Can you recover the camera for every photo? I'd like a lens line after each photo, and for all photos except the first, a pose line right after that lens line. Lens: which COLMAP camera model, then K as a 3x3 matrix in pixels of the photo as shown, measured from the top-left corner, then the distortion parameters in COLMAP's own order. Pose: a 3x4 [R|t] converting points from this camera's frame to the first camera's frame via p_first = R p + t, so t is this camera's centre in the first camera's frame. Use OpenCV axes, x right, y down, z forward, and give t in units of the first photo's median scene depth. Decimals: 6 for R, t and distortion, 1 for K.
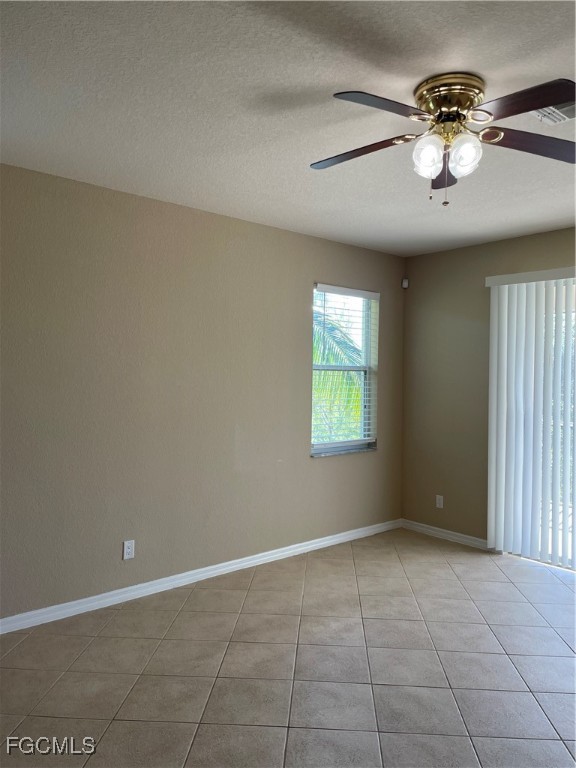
lens RADIAL K [[580.2, 0, 285.8], [0, 580.2, 380.9], [0, 0, 1]] dist [0.070175, -0.081267]
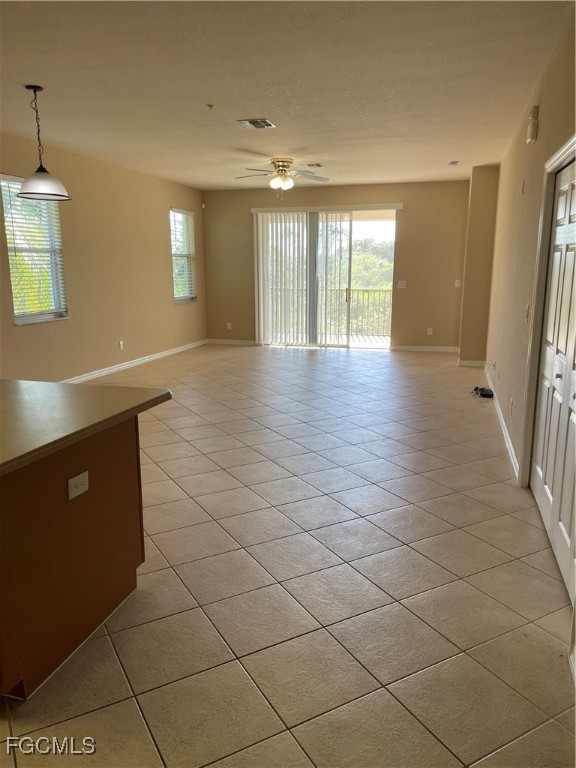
lens RADIAL K [[580.2, 0, 289.8], [0, 580.2, 382.6], [0, 0, 1]] dist [0.070175, -0.081267]
pose [[0.834826, -0.119140, 0.537467, -0.698828], [0.016655, 0.981320, 0.191658, 0.026985], [-0.550261, -0.151050, 0.821217, -0.803932]]
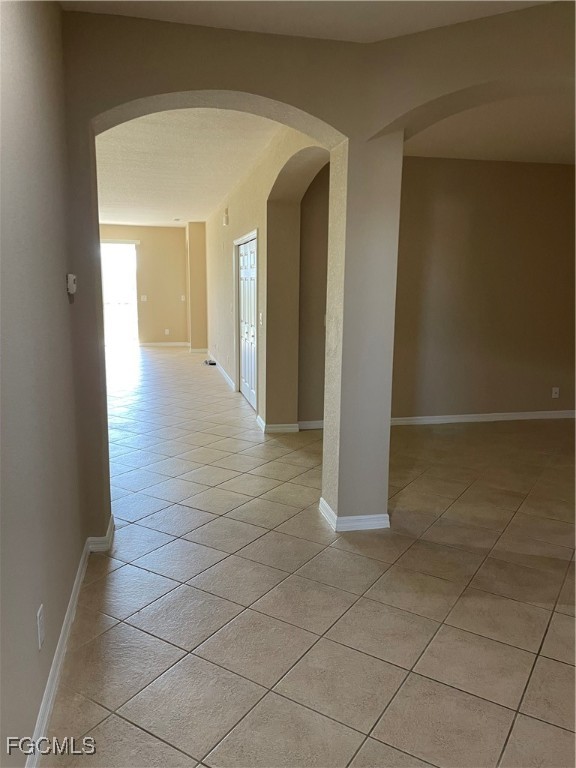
lens RADIAL K [[580.2, 0, 288.9], [0, 580.2, 386.8], [0, 0, 1]] dist [0.070175, -0.081267]
pose [[0.478301, -0.162550, 0.863021, -1.367395], [0.009283, 0.983601, 0.180117, 0.007106], [-0.878147, -0.078139, 0.471967, -1.247334]]
